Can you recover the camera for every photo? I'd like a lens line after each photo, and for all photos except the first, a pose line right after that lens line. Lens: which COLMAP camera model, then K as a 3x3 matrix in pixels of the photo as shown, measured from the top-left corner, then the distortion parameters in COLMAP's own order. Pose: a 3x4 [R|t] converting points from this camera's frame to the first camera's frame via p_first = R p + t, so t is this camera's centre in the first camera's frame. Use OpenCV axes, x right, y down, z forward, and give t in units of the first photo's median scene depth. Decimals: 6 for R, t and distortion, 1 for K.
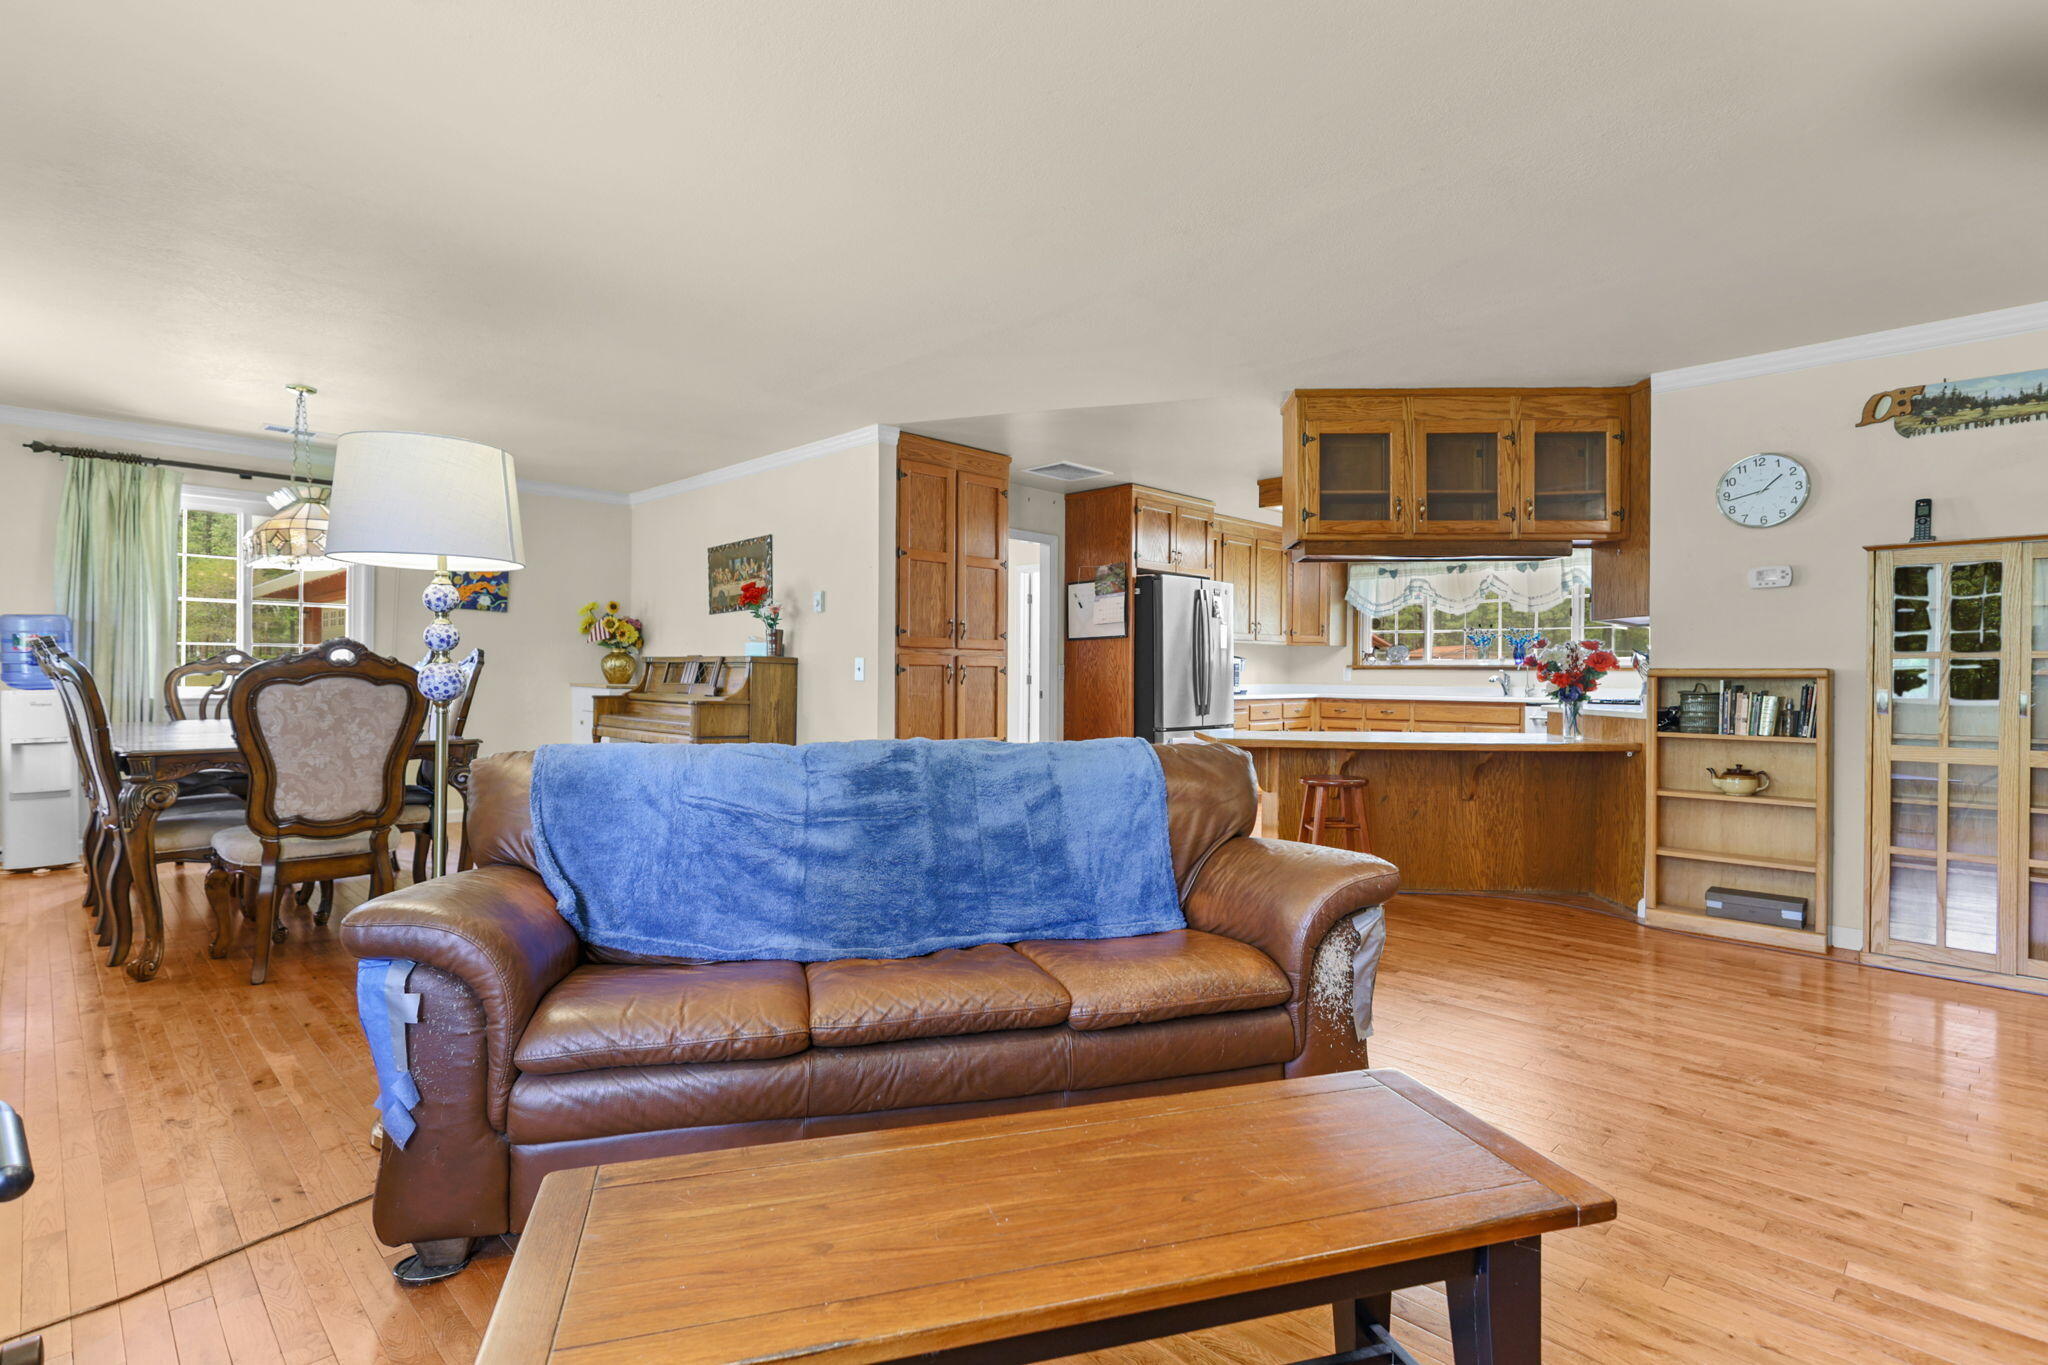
lens RADIAL K [[975.6, 0, 1024.0], [0, 975.6, 682.5], [0, 0, 1]] dist [0.000377, 0.000192]
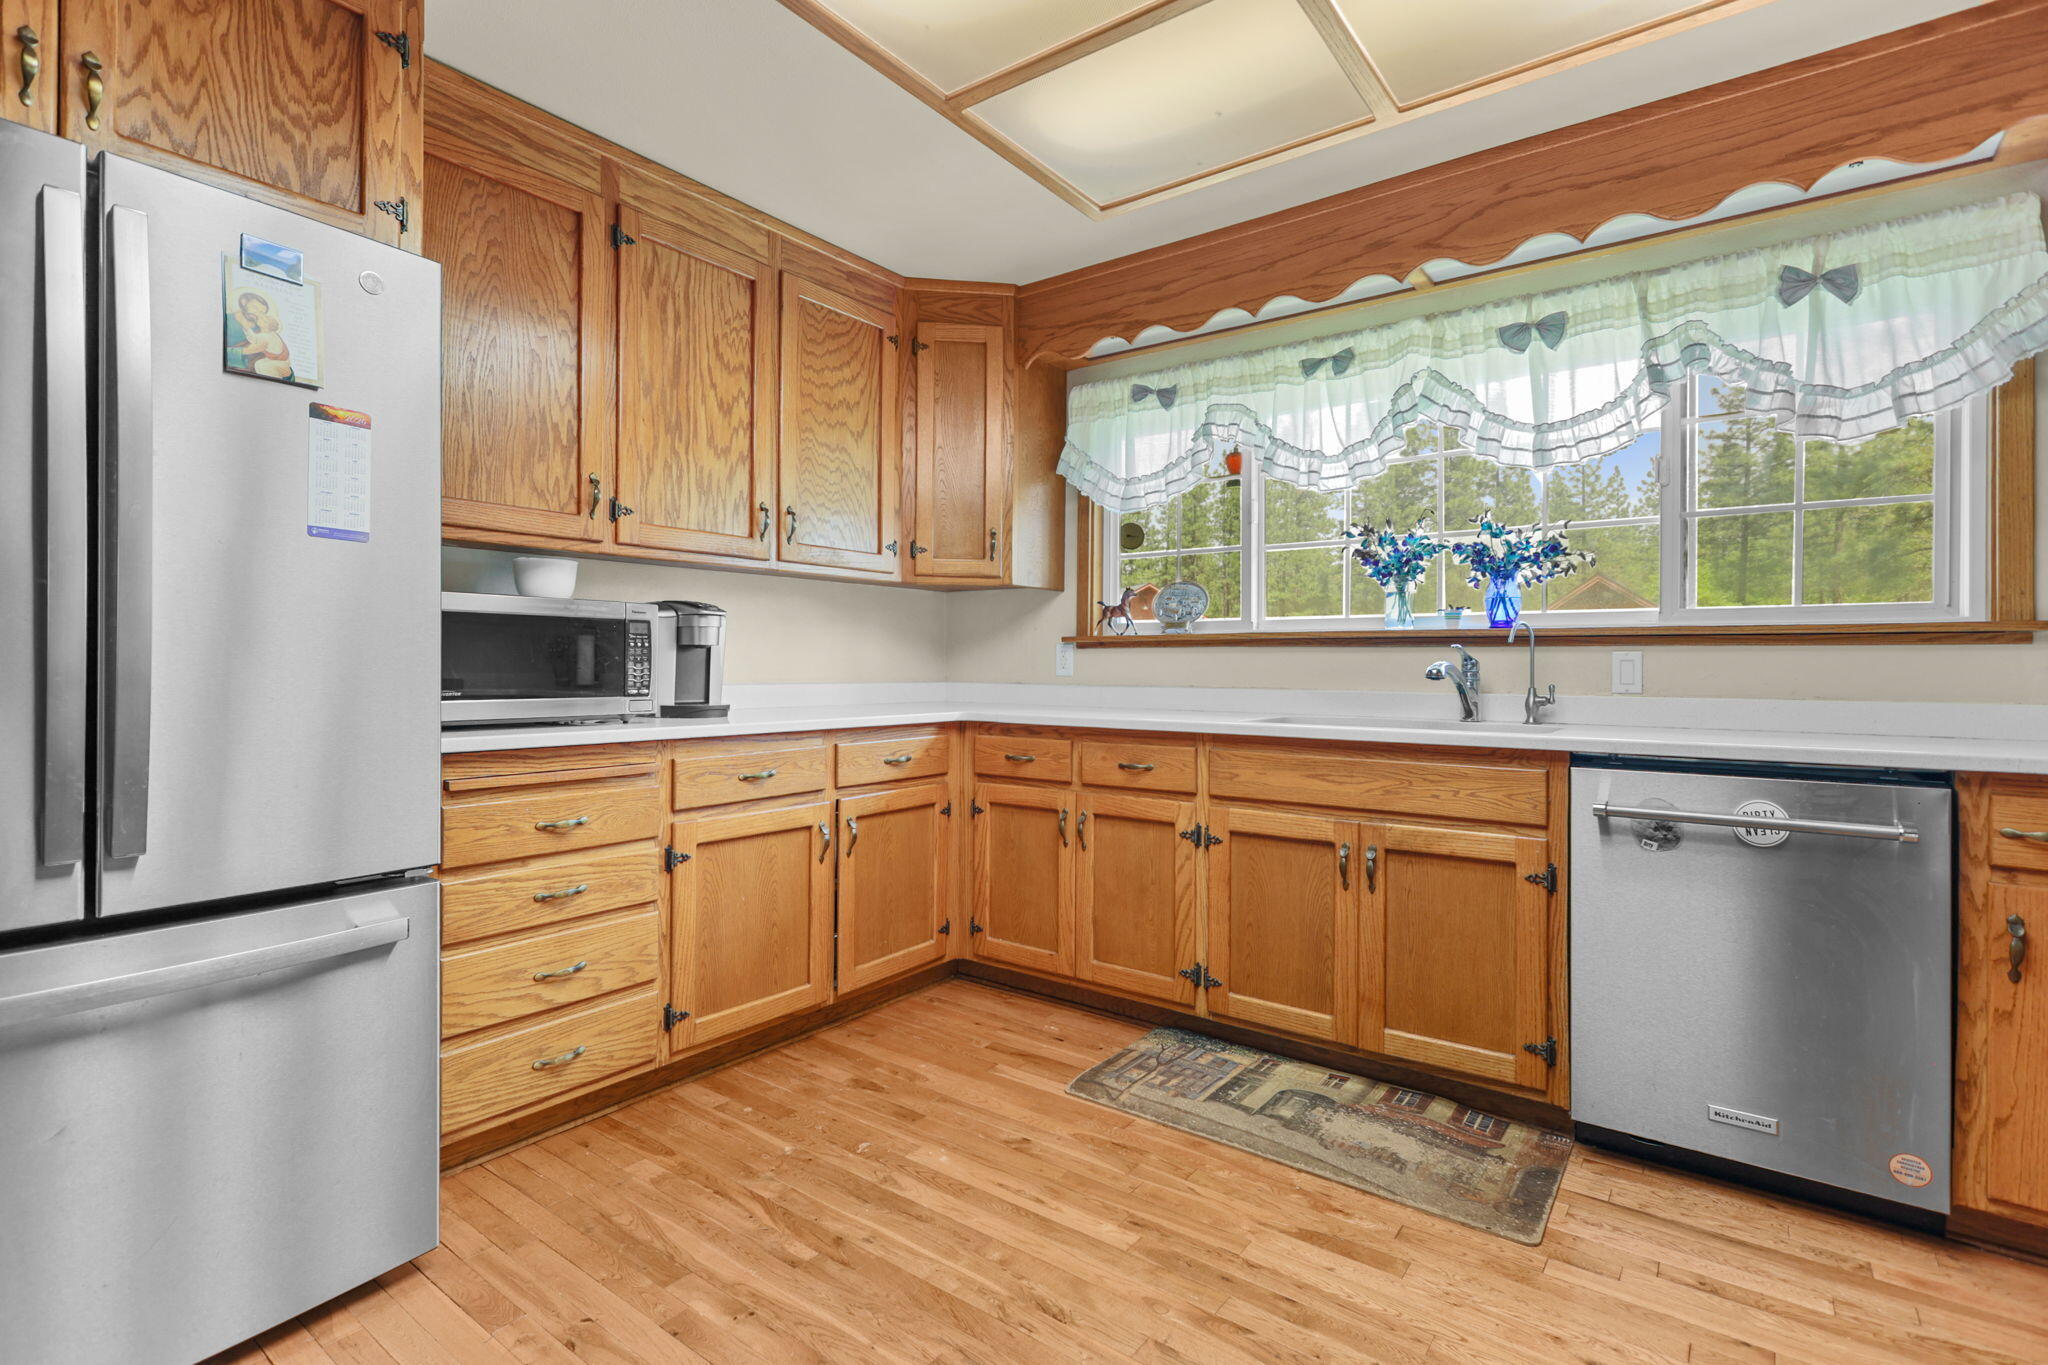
lens RADIAL K [[955.7, 0, 1021.2], [0, 955.7, 674.9], [0, 0, 1]] dist [0.001856, 0.000950]
pose [[0.990395, -0.001580, 0.138260, 0.333646], [0.001418, 0.999998, 0.001267, -0.003043], [-0.138261, -0.001059, 0.990395, 0.785491]]
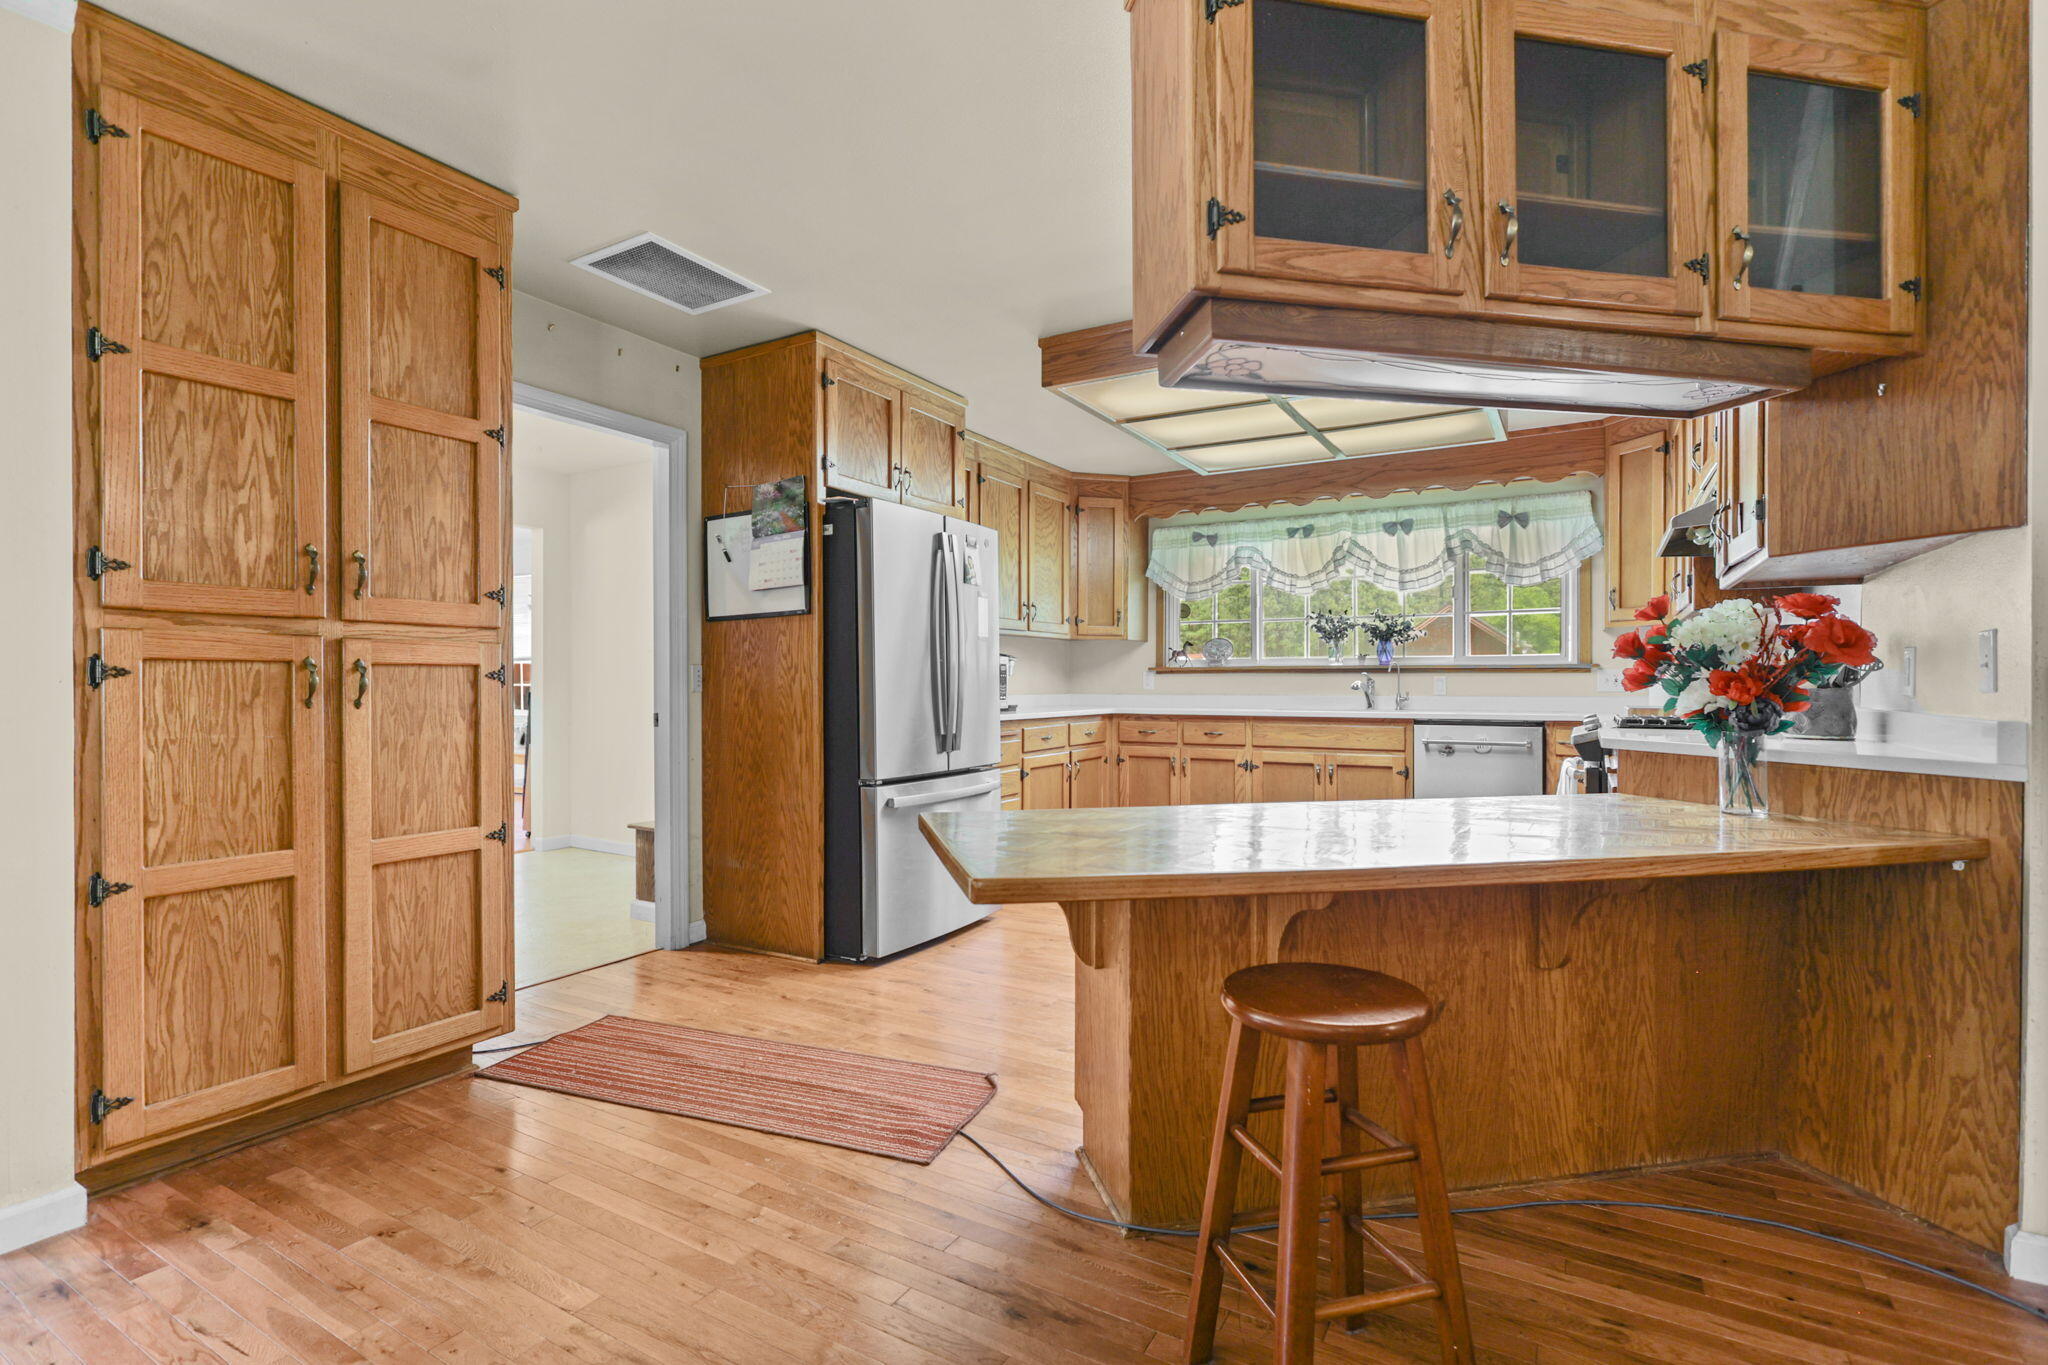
lens RADIAL K [[938.7, 0, 1022.4], [0, 938.7, 697.8], [0, 0, 1]] dist [-0.000731, -0.000019]
pose [[0.969492, -0.010540, 0.244897, 0.089491], [0.008738, 0.999926, 0.008444, -0.002662], [-0.244968, -0.006047, 0.969512, 0.449291]]
